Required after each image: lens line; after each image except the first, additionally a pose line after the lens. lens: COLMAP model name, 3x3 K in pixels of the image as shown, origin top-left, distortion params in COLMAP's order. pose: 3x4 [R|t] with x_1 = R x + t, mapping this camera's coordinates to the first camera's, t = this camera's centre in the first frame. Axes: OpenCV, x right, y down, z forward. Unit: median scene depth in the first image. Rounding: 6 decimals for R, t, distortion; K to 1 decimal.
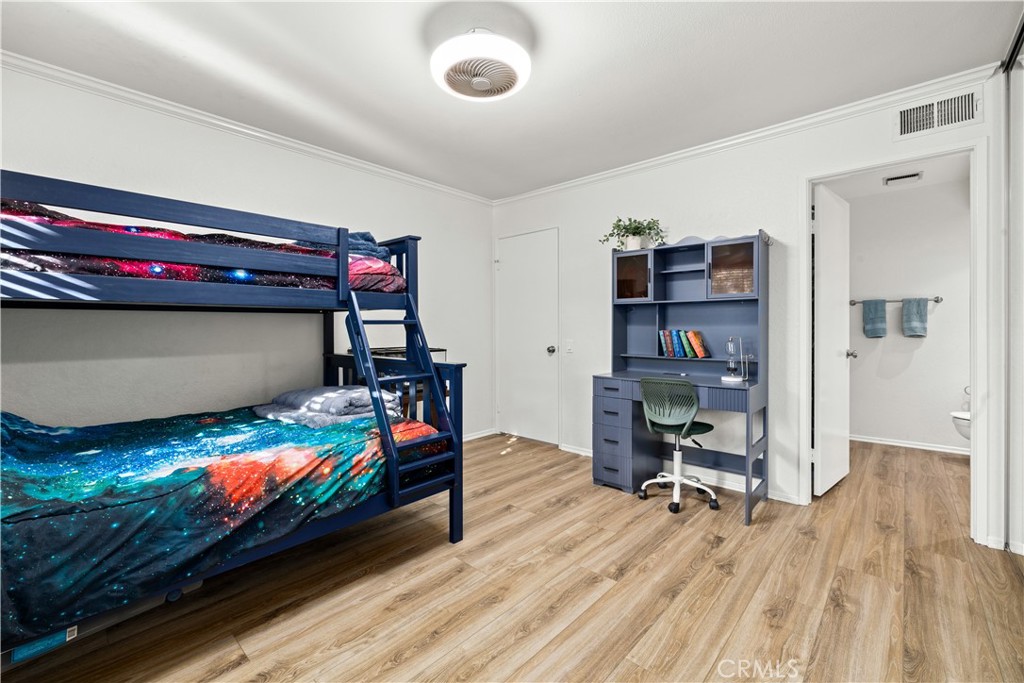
lens RADIAL K [[436.2, 0, 507.3], [0, 436.2, 331.9], [0, 0, 1]] dist [0.002056, 0.000234]
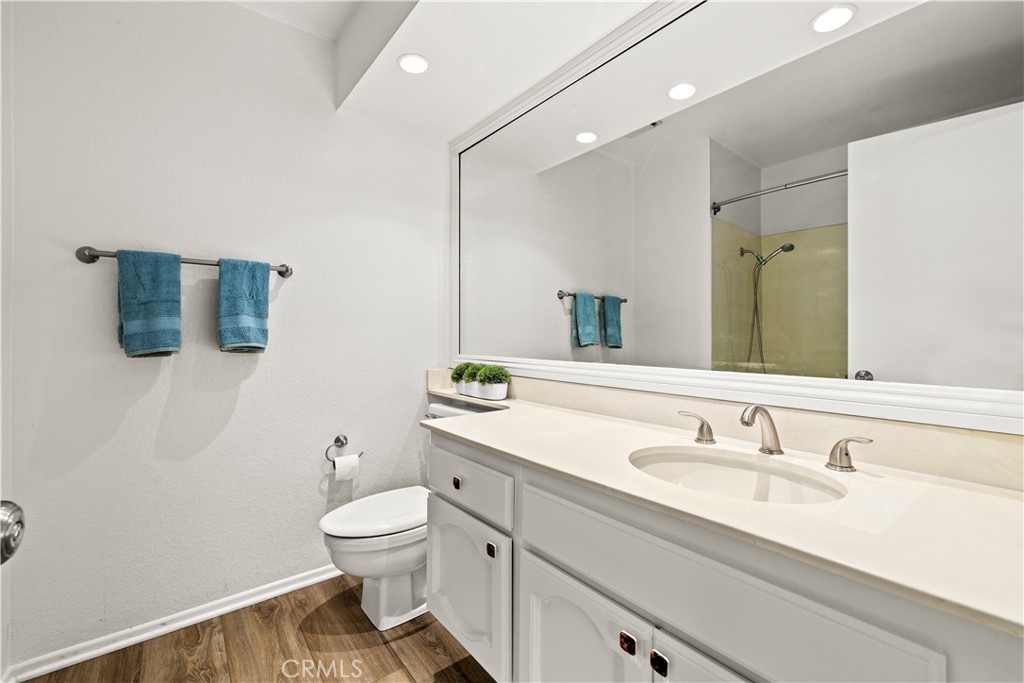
lens RADIAL K [[436.2, 0, 507.3], [0, 436.2, 331.9], [0, 0, 1]] dist [0.002056, 0.000234]
pose [[0.167705, 0.010138, 0.985785, 0.547933], [0.000815, 0.999945, -0.010422, -0.002675], [-0.985837, 0.002551, 0.167687, 0.666330]]
